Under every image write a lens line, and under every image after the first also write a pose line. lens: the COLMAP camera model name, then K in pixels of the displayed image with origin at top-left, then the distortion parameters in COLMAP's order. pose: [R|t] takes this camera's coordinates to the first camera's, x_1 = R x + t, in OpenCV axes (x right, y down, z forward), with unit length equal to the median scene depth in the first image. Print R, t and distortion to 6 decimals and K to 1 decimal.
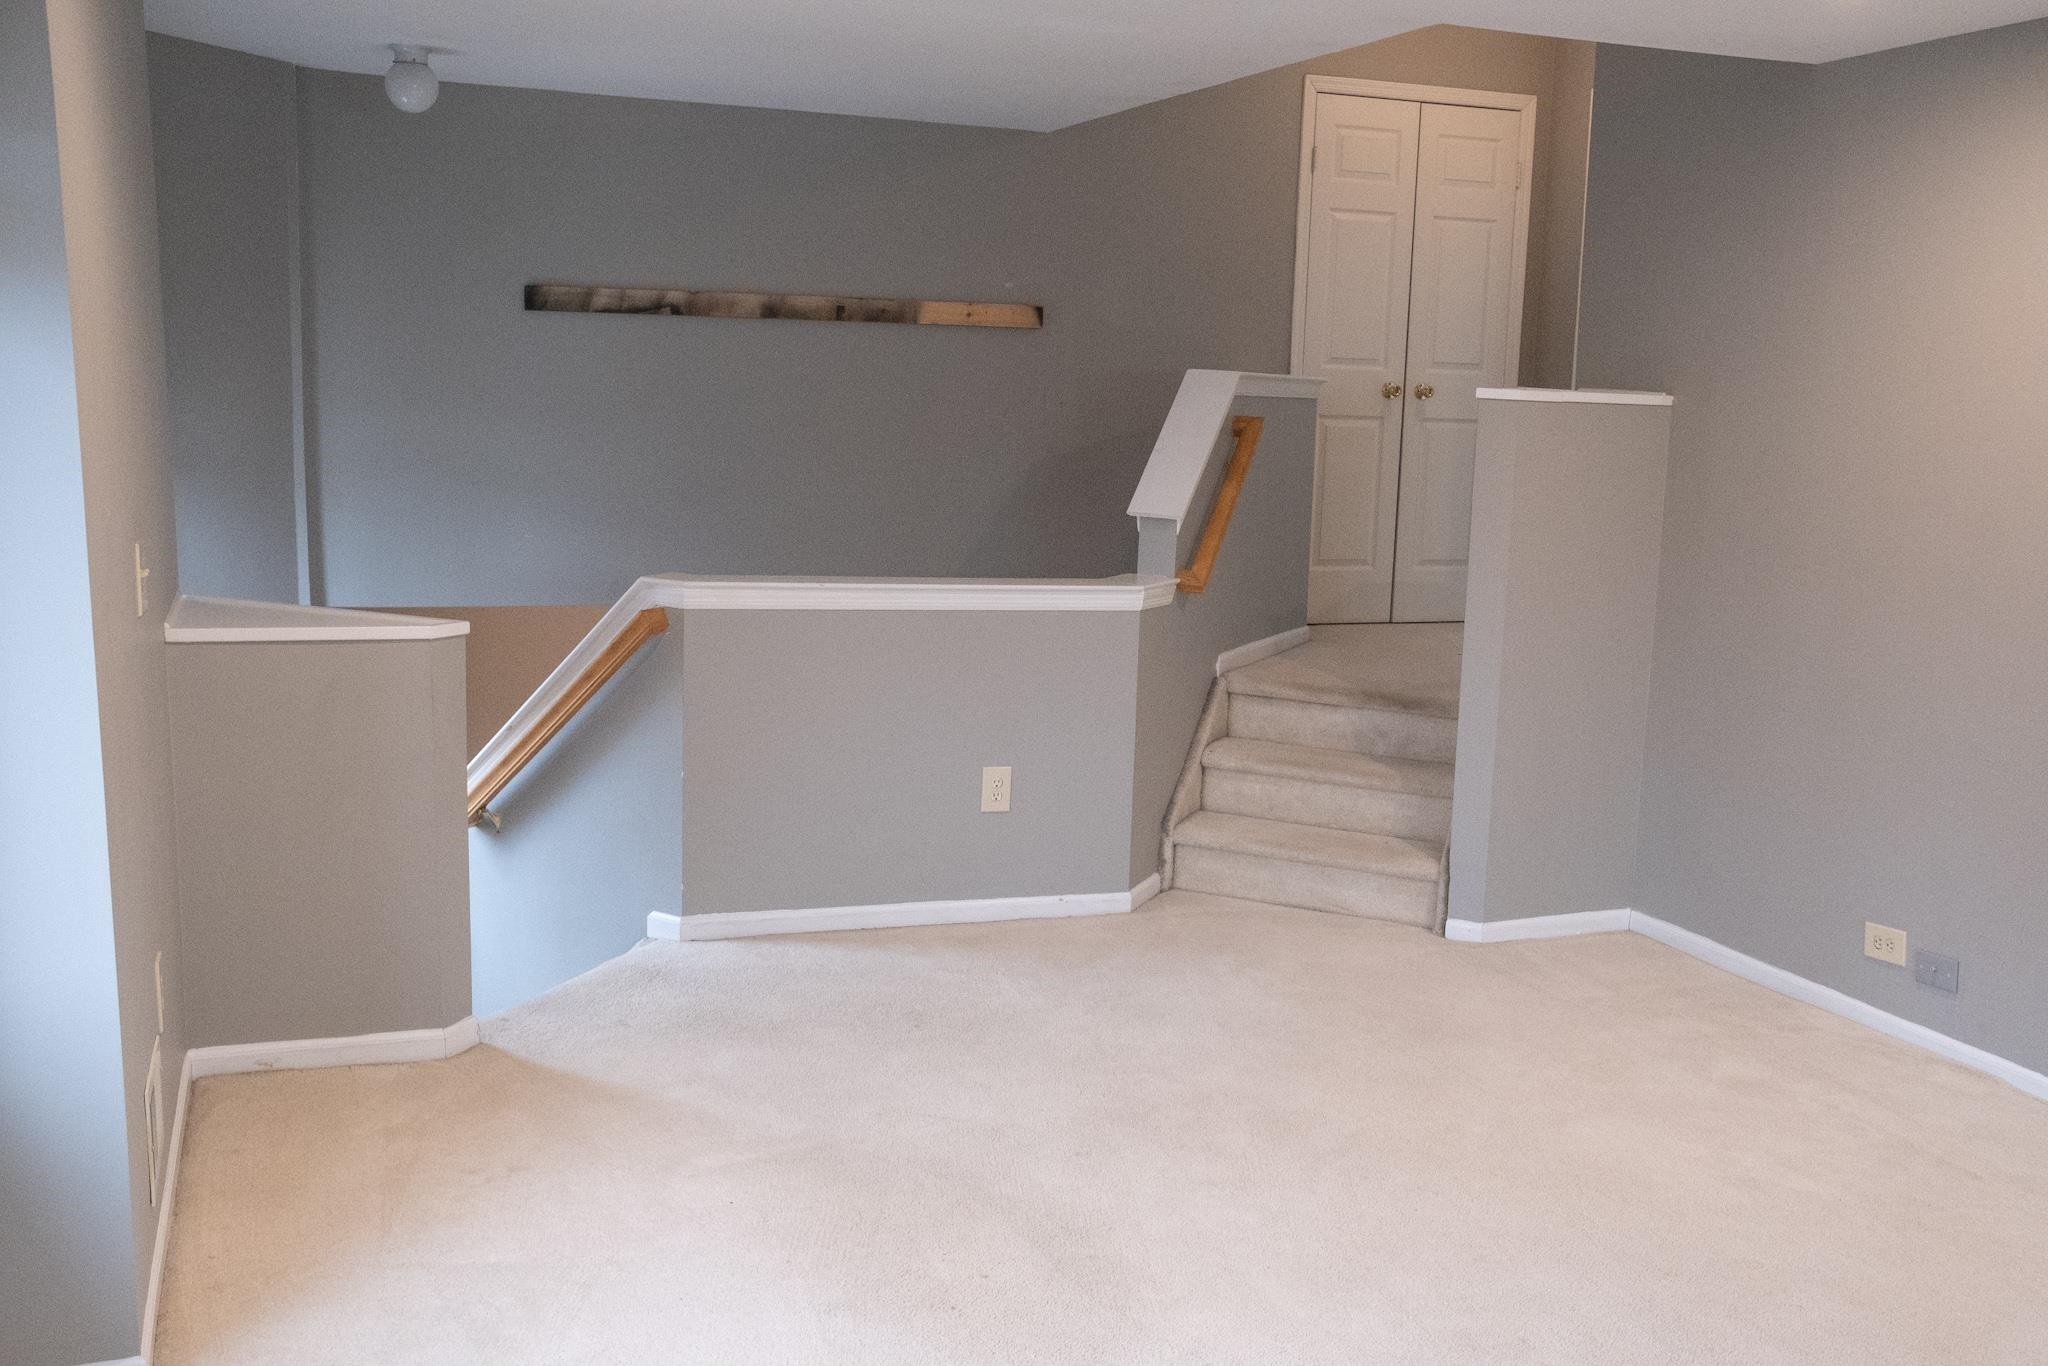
lens RADIAL K [[1928.7, 0, 1025.7], [0, 1928.7, 691.9], [0, 0, 1]] dist [-0.012879, 0.000000]
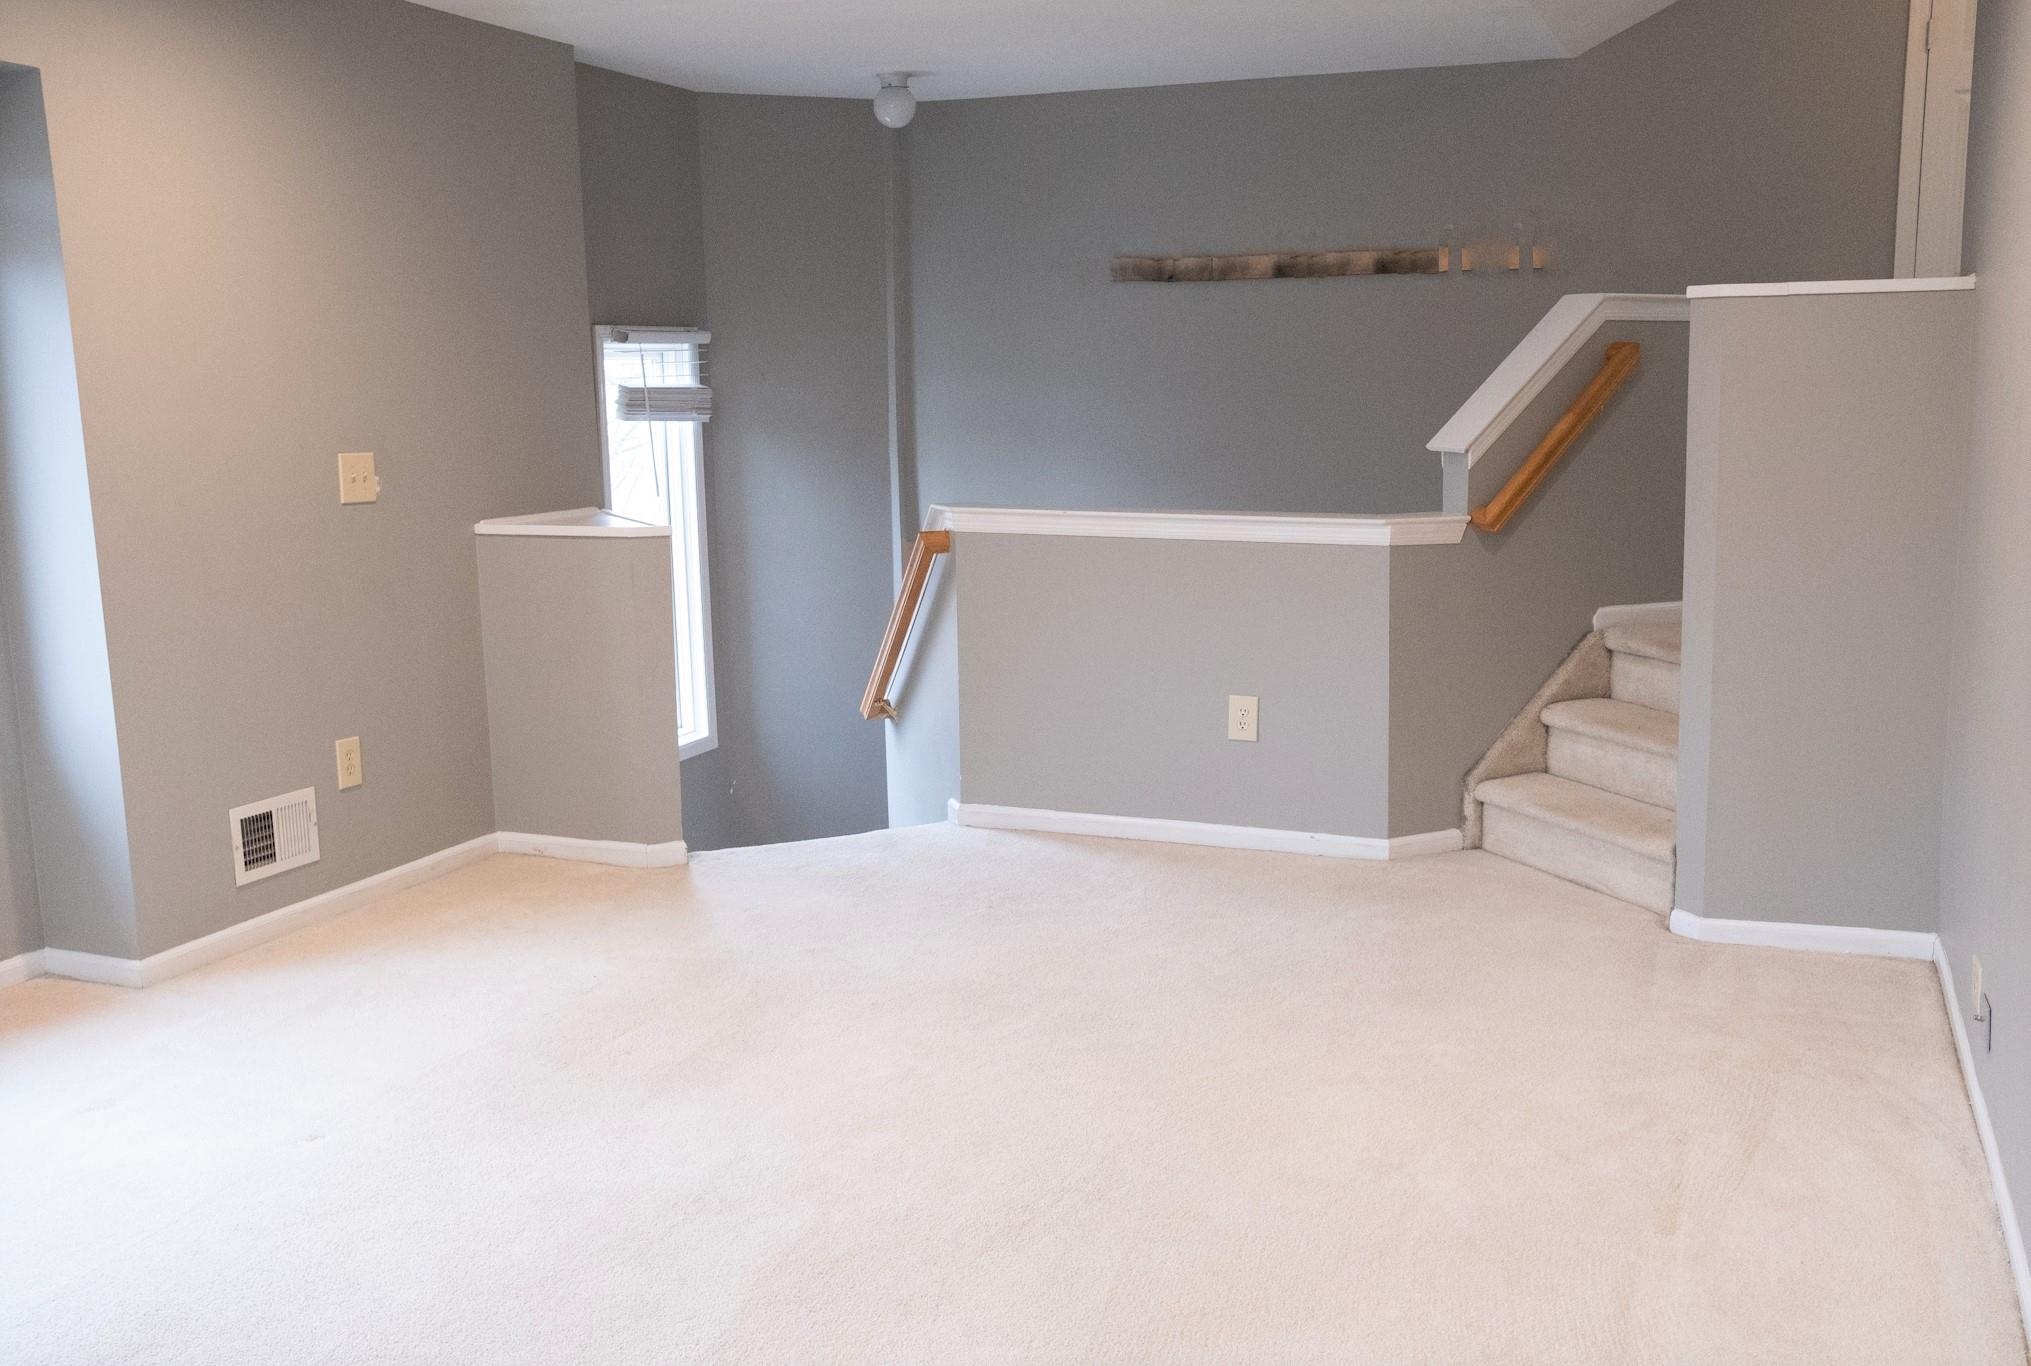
lens RADIAL K [[1912.7, 0, 1019.2], [0, 1912.7, 680.4], [0, 0, 1]] dist [-0.012879, 0.000000]
pose [[0.742958, 0.061361, -0.666520, 0.548874], [-0.069109, 0.997499, 0.014796, 0.022750], [0.665761, 0.035069, 0.745341, 0.160769]]
